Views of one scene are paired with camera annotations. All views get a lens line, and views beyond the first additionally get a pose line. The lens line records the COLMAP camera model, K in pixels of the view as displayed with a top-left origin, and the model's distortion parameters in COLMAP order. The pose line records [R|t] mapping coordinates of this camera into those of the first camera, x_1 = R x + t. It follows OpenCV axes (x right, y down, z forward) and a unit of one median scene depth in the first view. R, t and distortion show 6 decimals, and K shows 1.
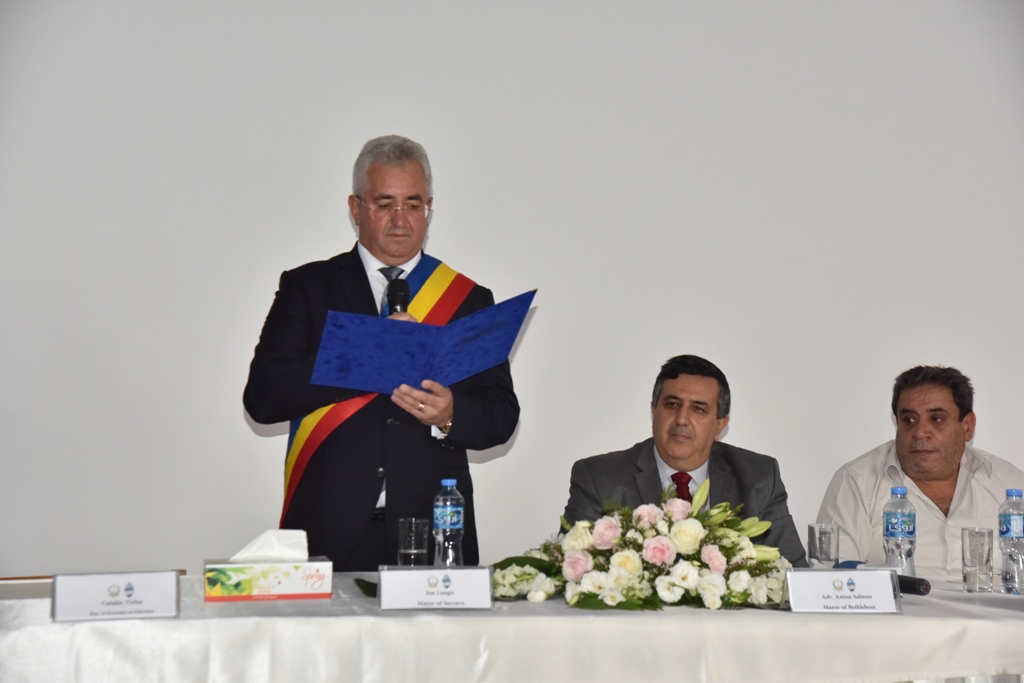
lens RADIAL K [[2091.0, 0, 534.1], [0, 2091.0, 351.4], [0, 0, 1]] dist [0.496056, 0.000000]
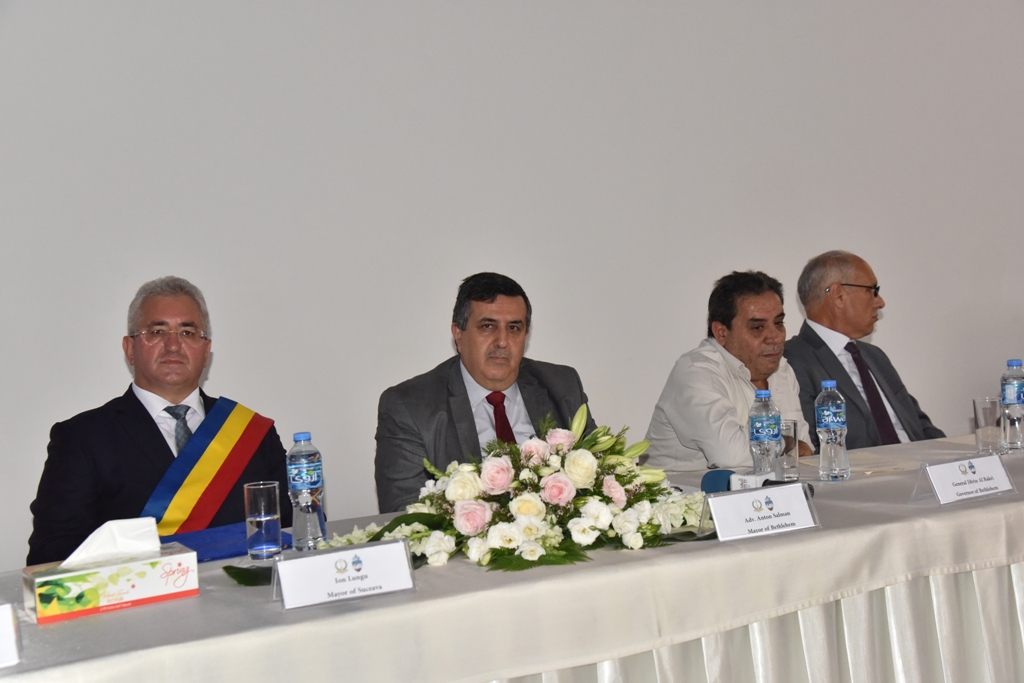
lens RADIAL K [[1486.4, 0, 533.7], [0, 1486.4, 349.1], [0, 0, 1]] dist [0.318715, 0.000000]
pose [[0.961160, -0.090077, 0.260878, -0.116952], [0.075790, 0.995046, 0.064338, -0.008513], [-0.265381, -0.042067, 0.963225, 0.390313]]
